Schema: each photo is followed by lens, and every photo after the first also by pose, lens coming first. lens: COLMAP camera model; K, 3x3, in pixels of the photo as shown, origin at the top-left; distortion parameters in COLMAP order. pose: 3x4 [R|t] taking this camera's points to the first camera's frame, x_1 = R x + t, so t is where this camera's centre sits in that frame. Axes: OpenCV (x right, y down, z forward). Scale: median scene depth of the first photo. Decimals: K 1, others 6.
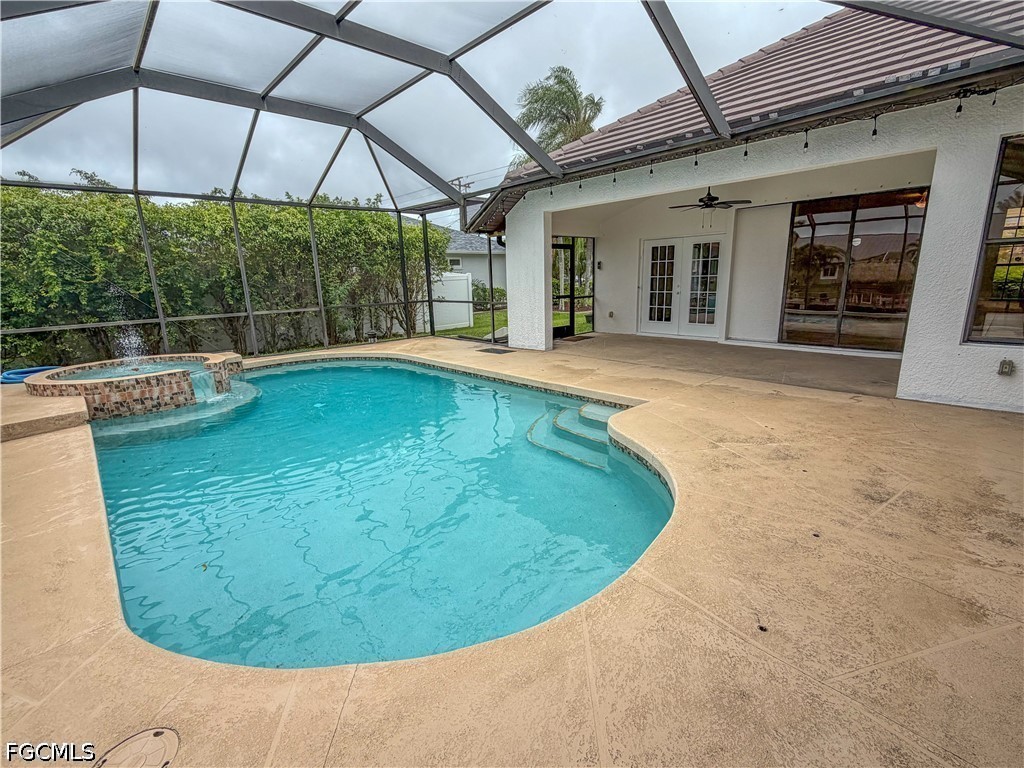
lens RADIAL K [[456.7, 0, 509.9], [0, 456.7, 383.7], [0, 0, 1]] dist [-0.000785, -0.000306]
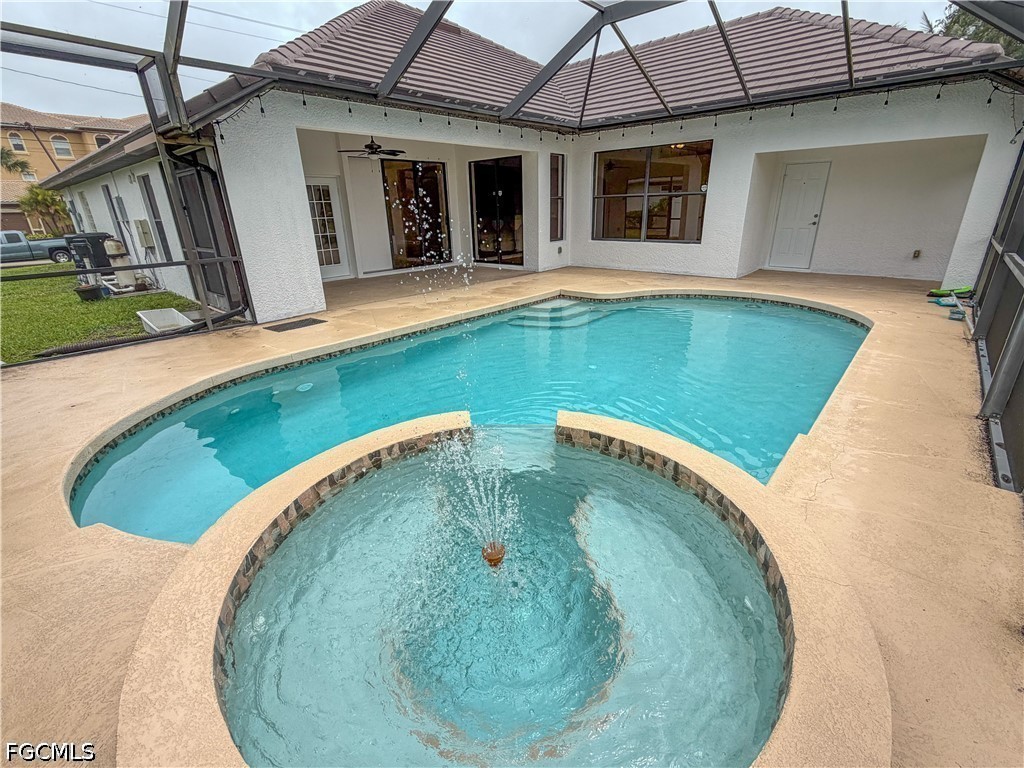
lens RADIAL K [[456.7, 0, 512.7], [0, 456.7, 383.0], [0, 0, 1]] dist [-0.000785, -0.000306]
pose [[-0.085502, -0.330673, 0.939864, -0.865220], [0.252840, 0.905238, 0.341492, -0.170144], [-0.963723, 0.266833, 0.006208, 0.816775]]
